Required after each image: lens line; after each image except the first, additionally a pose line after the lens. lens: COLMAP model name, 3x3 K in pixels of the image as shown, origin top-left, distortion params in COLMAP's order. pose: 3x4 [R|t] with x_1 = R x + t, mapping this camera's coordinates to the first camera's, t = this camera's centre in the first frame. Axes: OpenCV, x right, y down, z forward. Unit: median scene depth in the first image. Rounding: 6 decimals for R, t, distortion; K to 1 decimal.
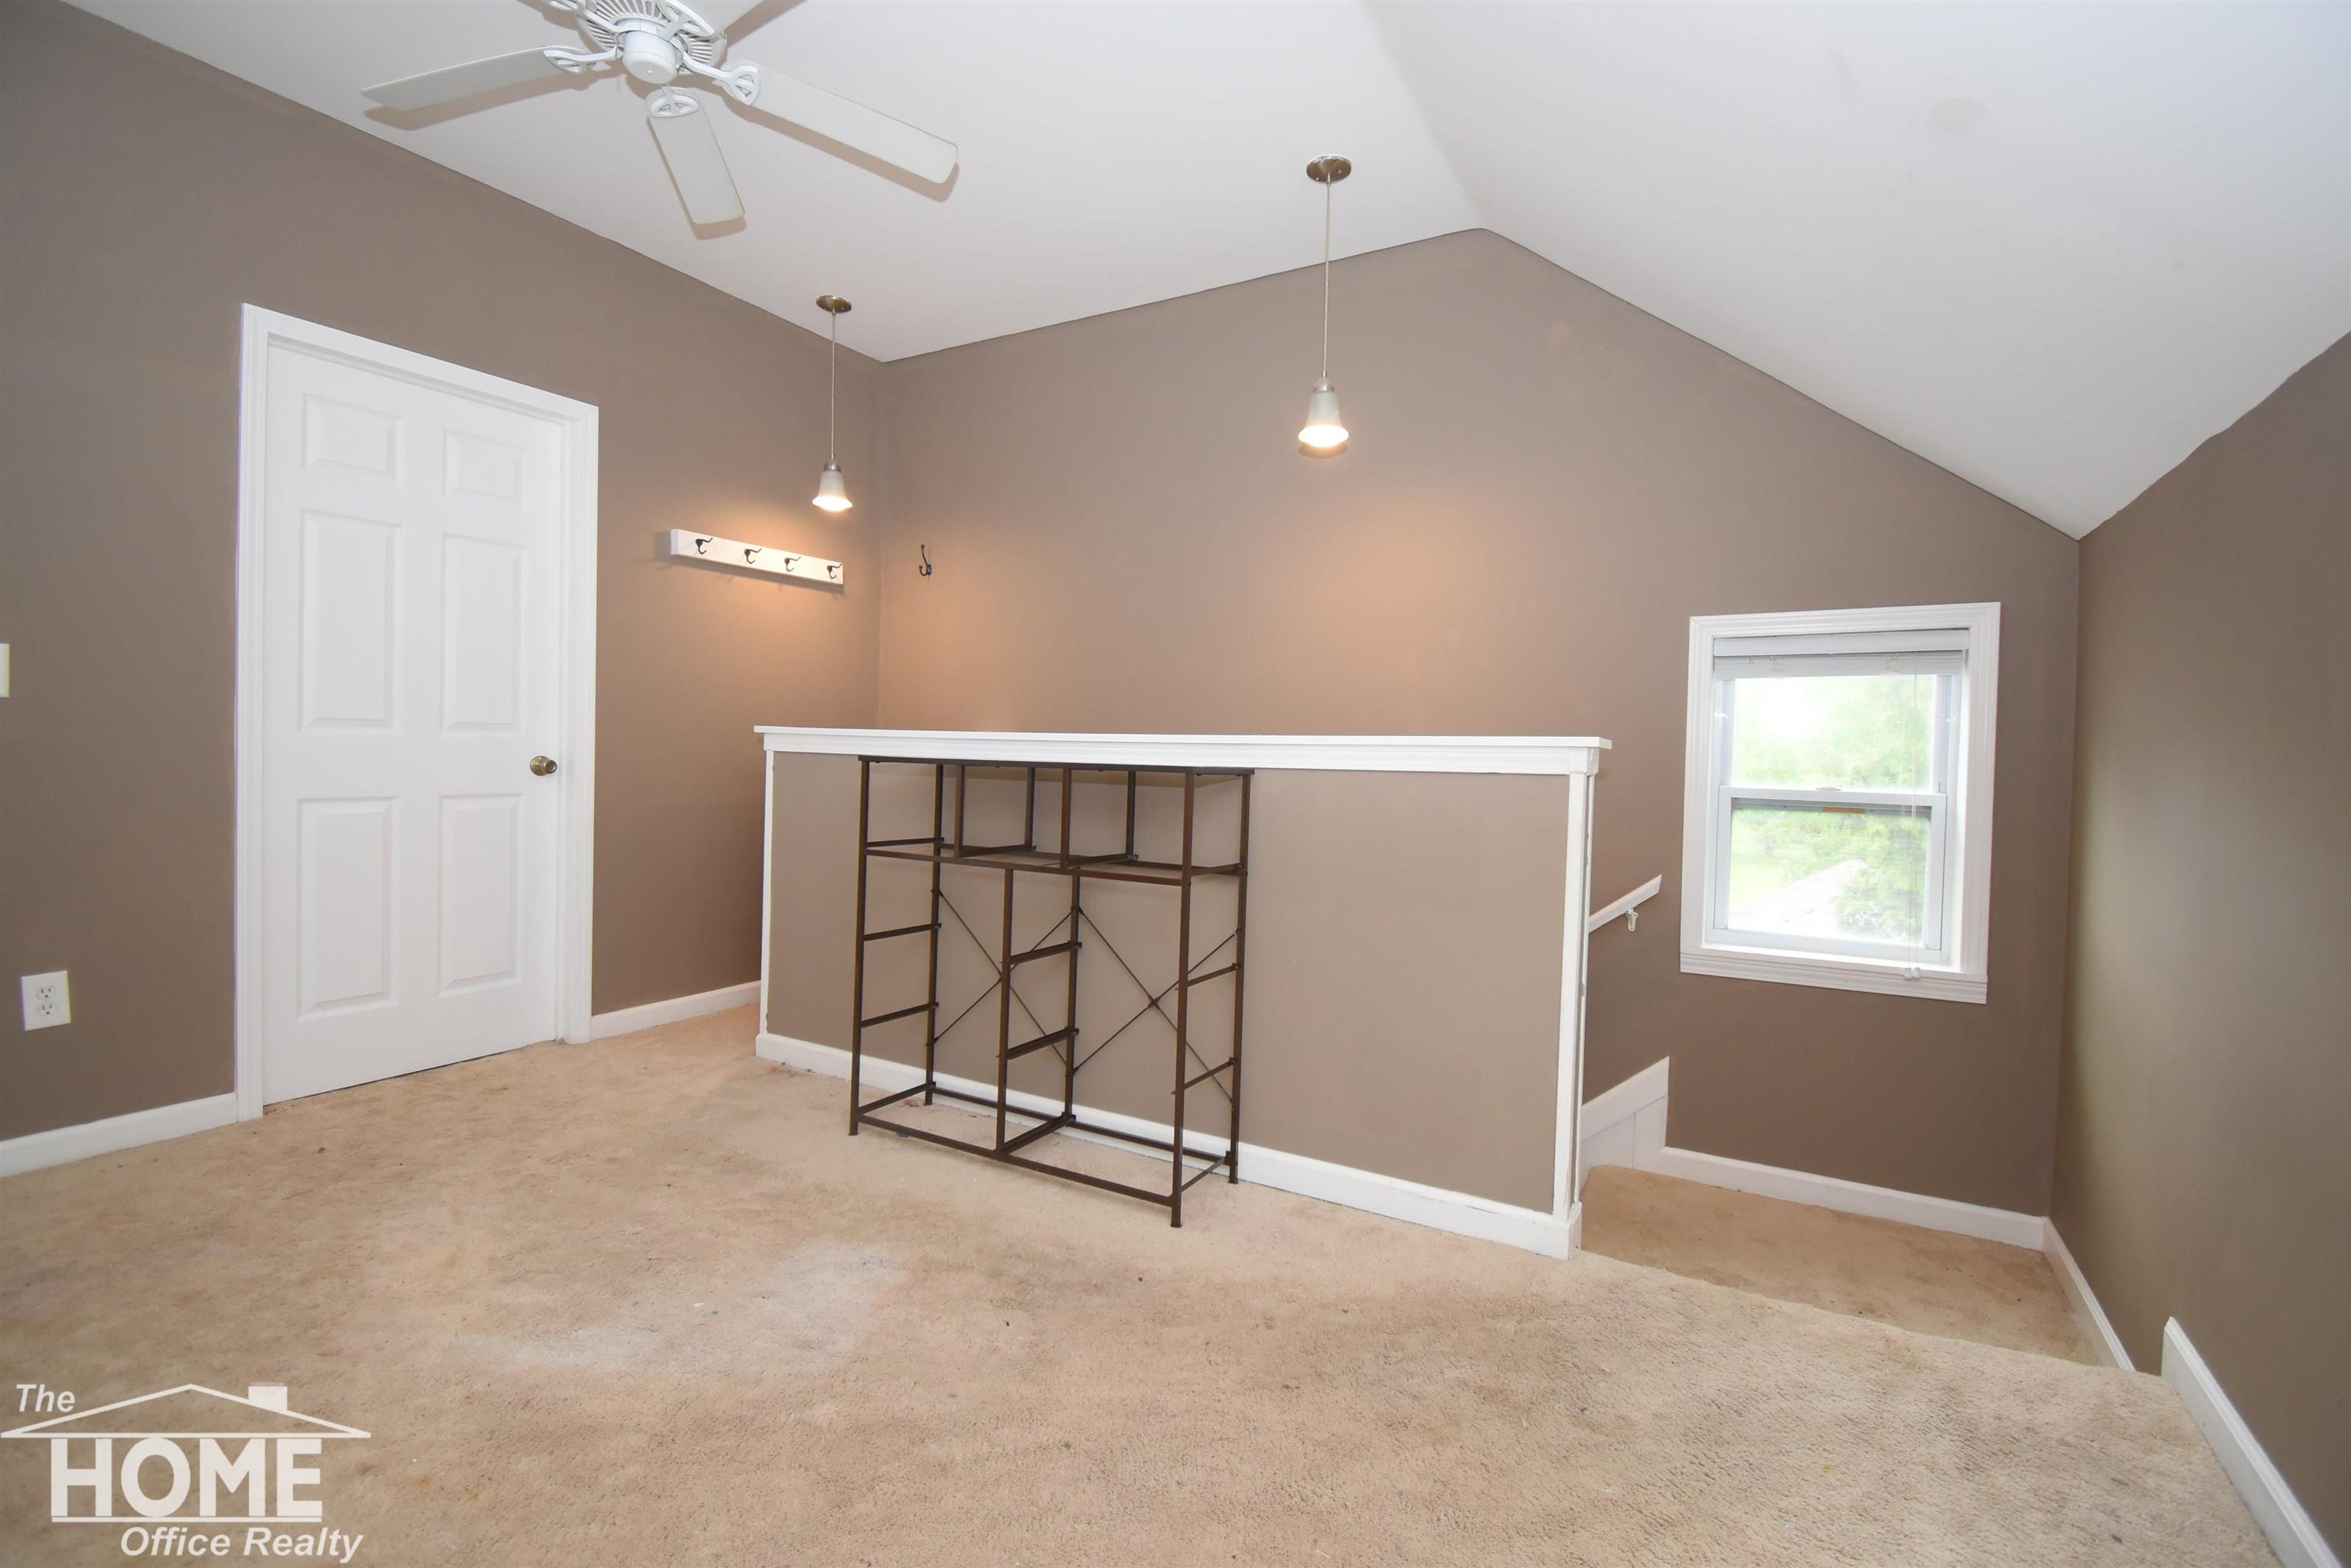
lens RADIAL K [[1049.1, 0, 1175.5], [0, 1049.1, 784.0], [0, 0, 1]] dist [-0.034682, -0.000093]
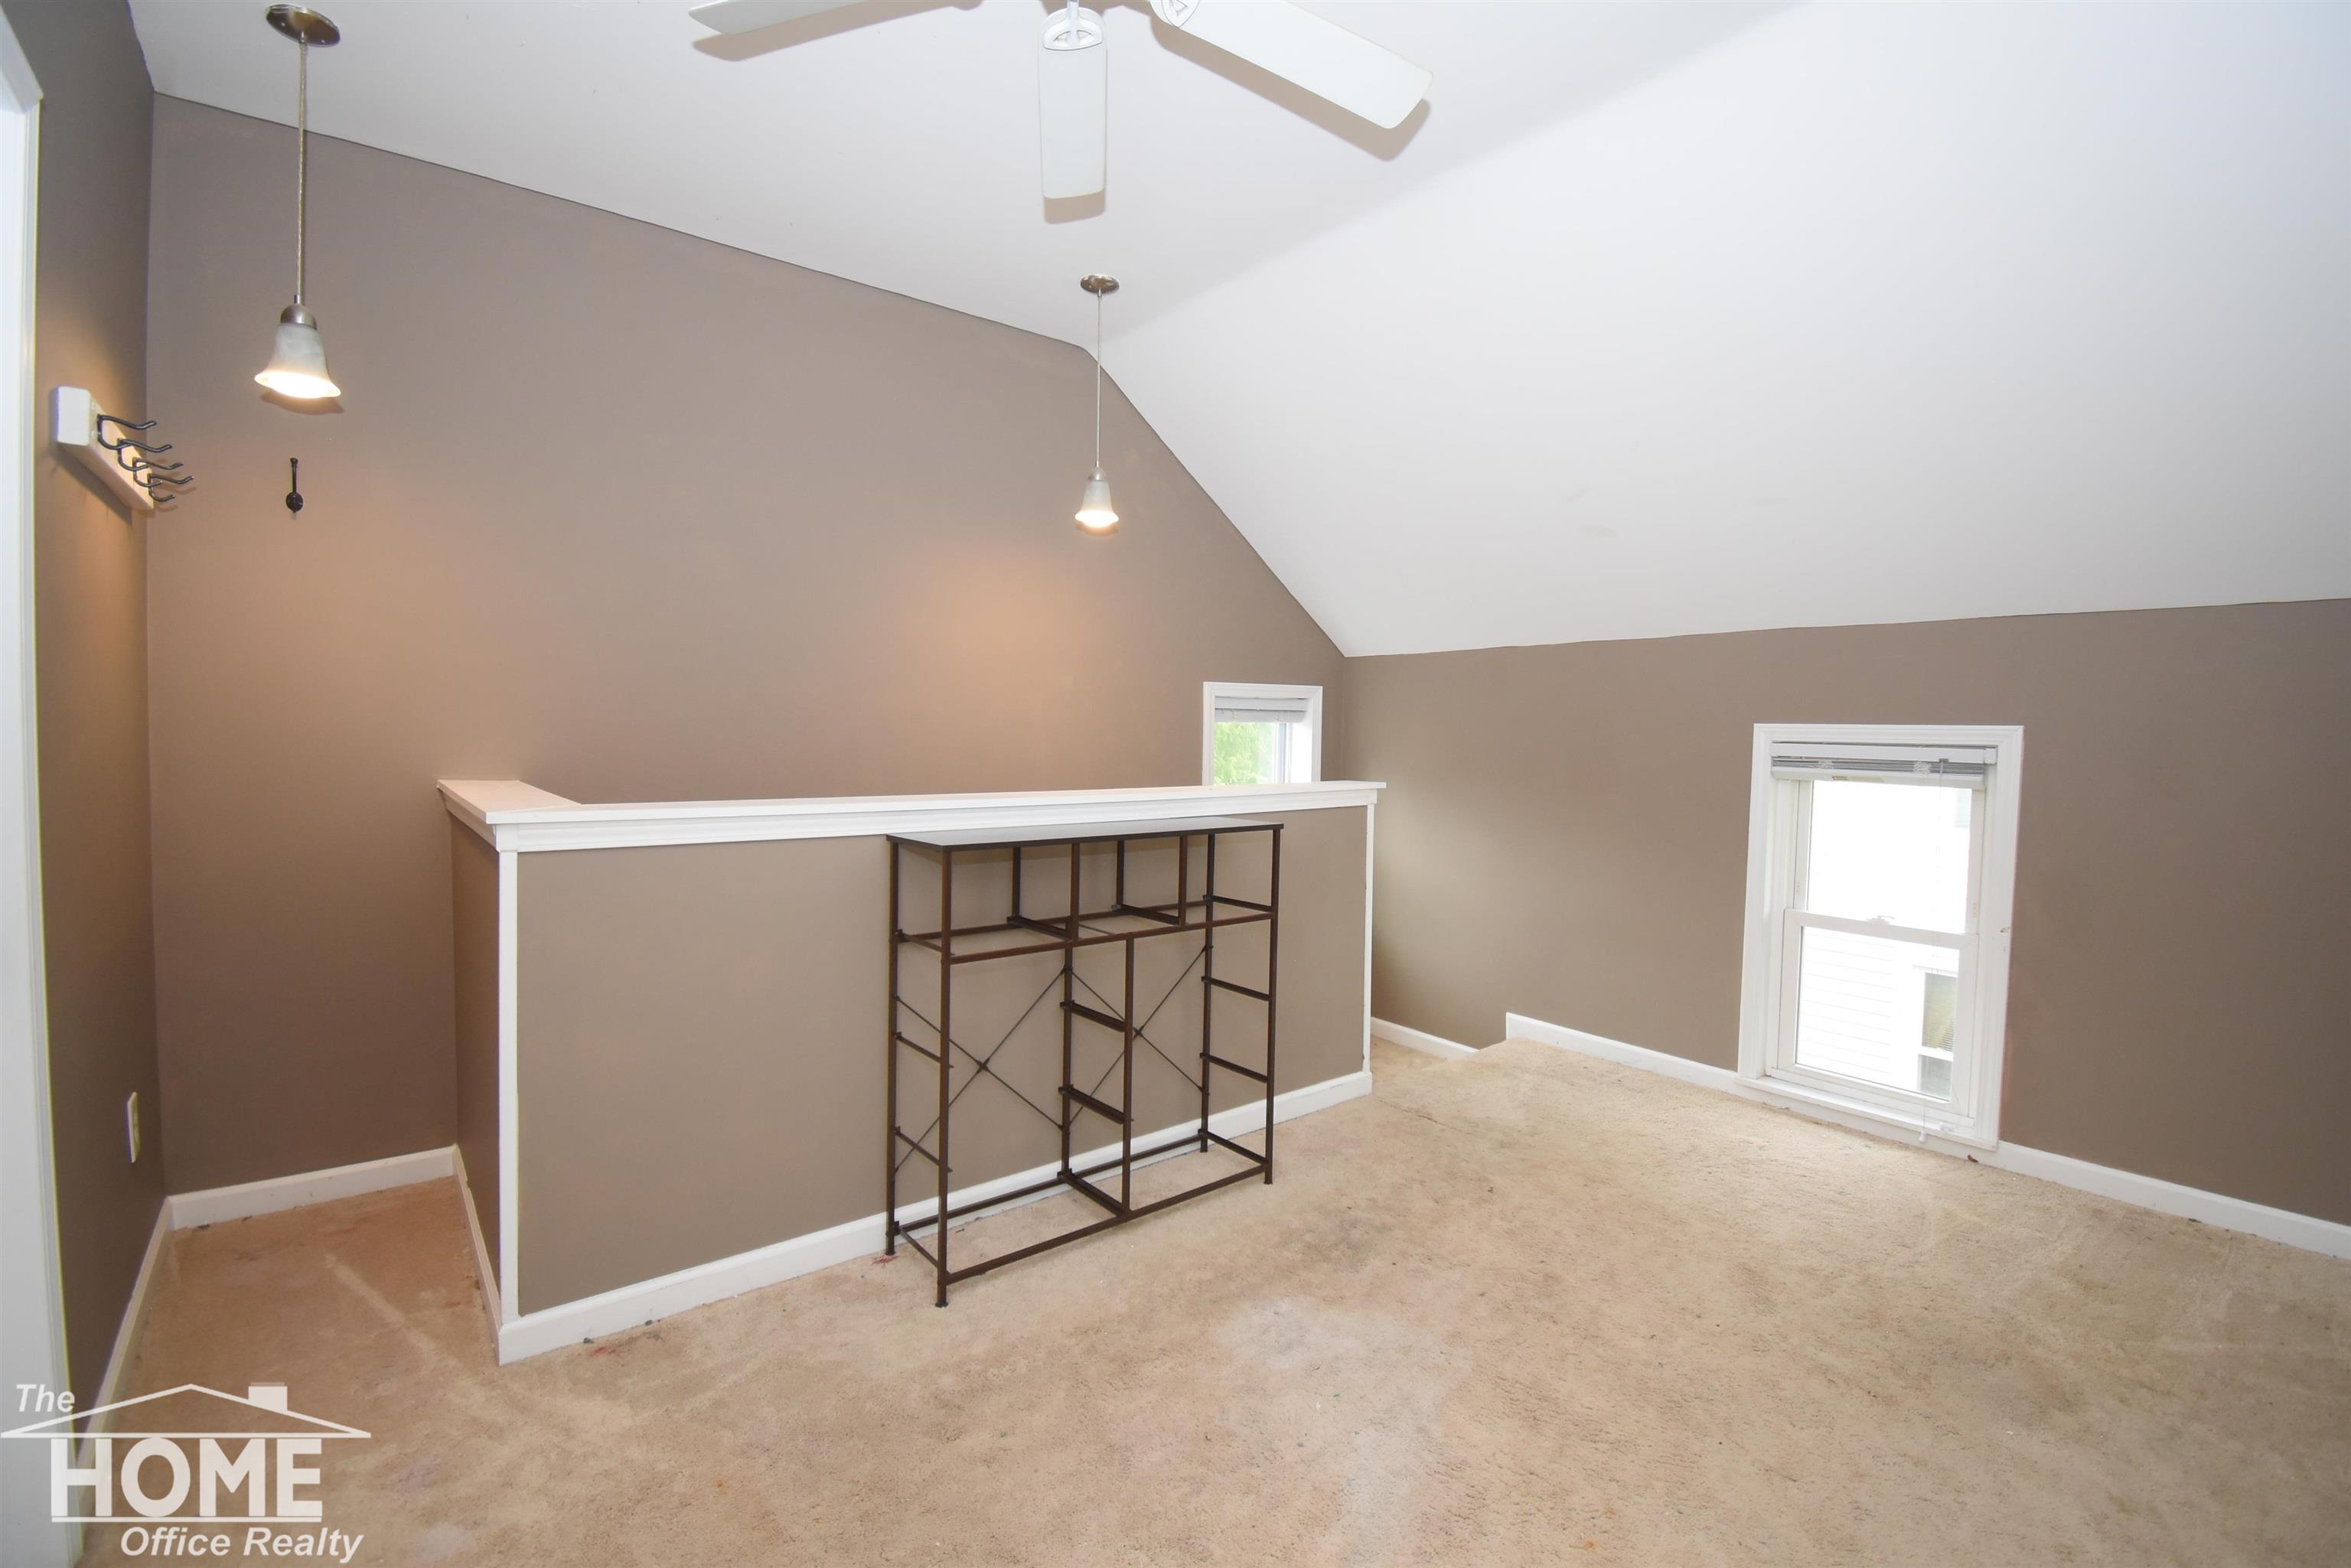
lens RADIAL K [[1042.8, 0, 1174.4], [0, 1042.8, 775.0], [0, 0, 1]] dist [-0.002715, -0.000243]
pose [[0.353616, -0.062361, 0.933310, -0.955276], [0.021808, 0.998054, 0.058425, -0.118754], [-0.935136, -0.000306, 0.354288, 0.521657]]
